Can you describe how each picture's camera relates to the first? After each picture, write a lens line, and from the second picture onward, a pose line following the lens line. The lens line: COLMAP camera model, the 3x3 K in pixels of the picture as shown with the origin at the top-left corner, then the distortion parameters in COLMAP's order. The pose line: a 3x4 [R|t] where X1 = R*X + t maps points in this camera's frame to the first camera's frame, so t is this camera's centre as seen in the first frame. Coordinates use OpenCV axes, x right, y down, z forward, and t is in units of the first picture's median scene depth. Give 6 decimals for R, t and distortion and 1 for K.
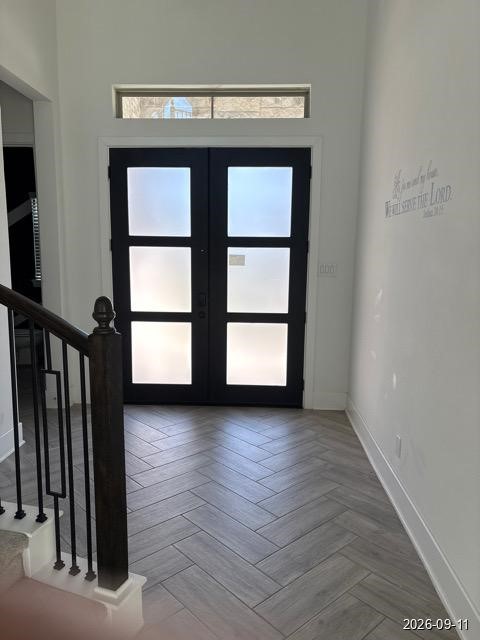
lens RADIAL K [[473.4, 0, 240.7], [0, 473.4, 334.4], [0, 0, 1]] dist [0.007167, 0.001384]
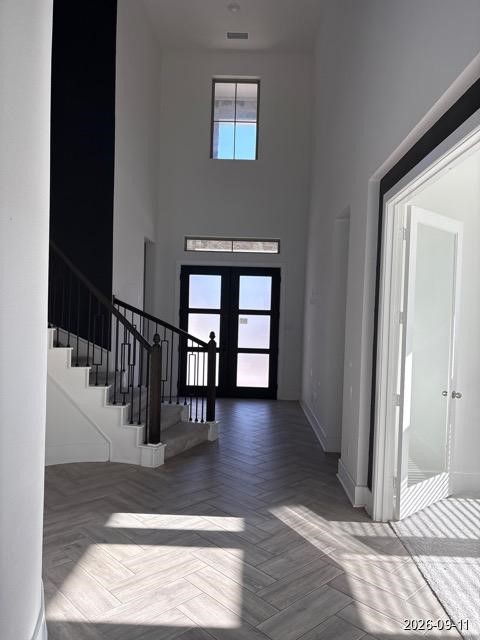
lens RADIAL K [[473.4, 0, 240.7], [0, 473.4, 334.4], [0, 0, 1]] dist [0.007167, 0.001384]
pose [[0.999852, 0.016587, 0.004503, -0.027364], [-0.016029, 0.994455, -0.103934, 0.103946], [-0.006202, 0.103846, 0.994574, -0.965896]]
